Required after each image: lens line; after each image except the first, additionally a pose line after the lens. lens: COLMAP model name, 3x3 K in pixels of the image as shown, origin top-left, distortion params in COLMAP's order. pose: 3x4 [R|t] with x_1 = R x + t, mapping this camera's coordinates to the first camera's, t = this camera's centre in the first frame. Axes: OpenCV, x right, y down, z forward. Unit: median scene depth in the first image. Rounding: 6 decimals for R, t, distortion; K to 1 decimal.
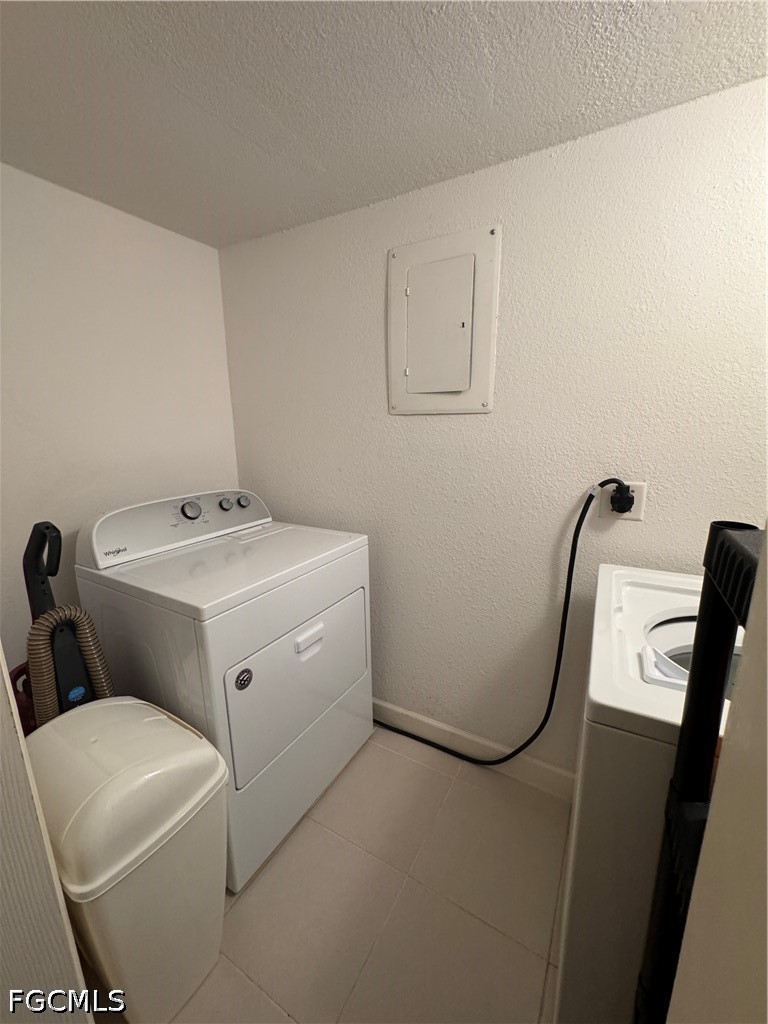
lens RADIAL K [[408.7, 0, 382.1], [0, 408.7, 514.3], [0, 0, 1]] dist [0.000012, 0.000199]
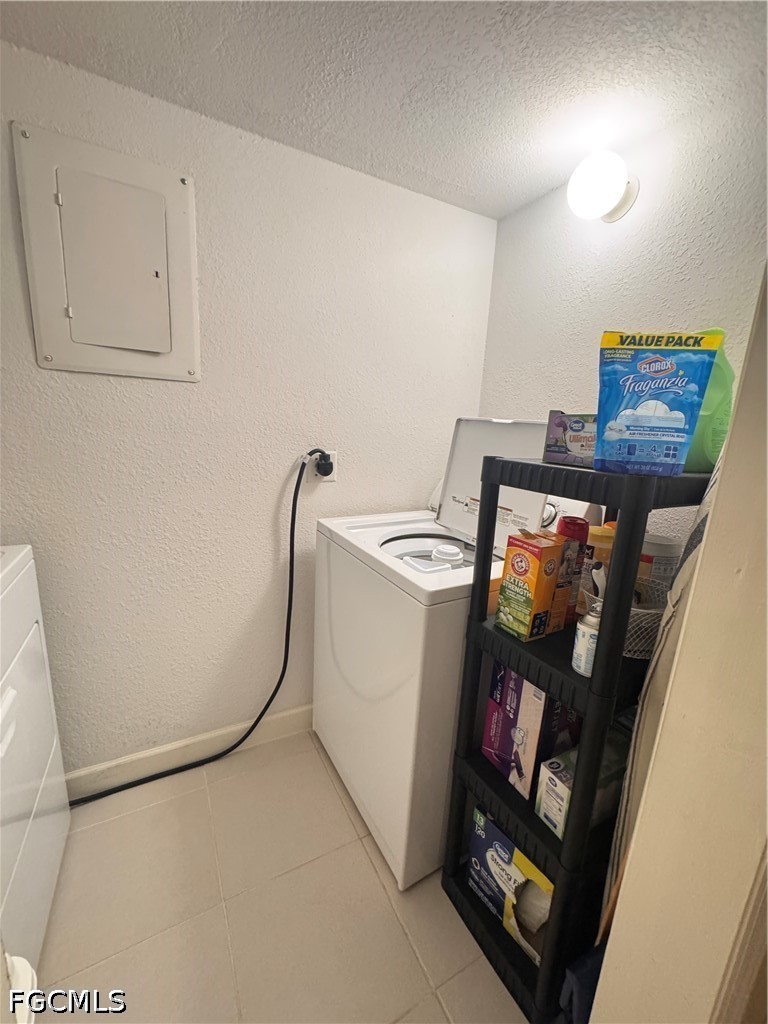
lens RADIAL K [[408.7, 0, 382.7], [0, 408.7, 511.4], [0, 0, 1]] dist [0.000012, 0.000199]
pose [[0.523405, -0.140364, 0.840443, -0.335316], [0.128325, 0.988074, 0.085102, 0.016416], [-0.842366, 0.063307, 0.535175, 0.165791]]
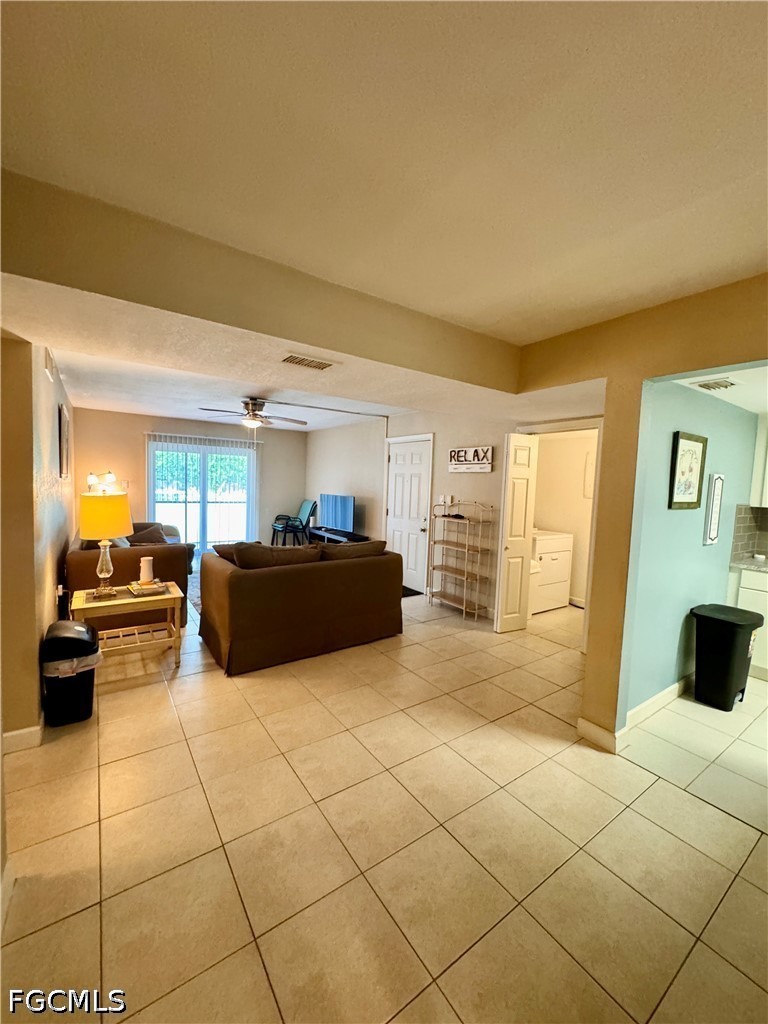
lens RADIAL K [[408.7, 0, 383.0], [0, 408.7, 514.0], [0, 0, 1]] dist [0.000012, 0.000199]
pose [[0.906074, 0.076440, -0.416157, -0.070742], [-0.135778, 0.984058, -0.114869, 0.498814], [0.400742, 0.160585, 0.902008, -2.710778]]
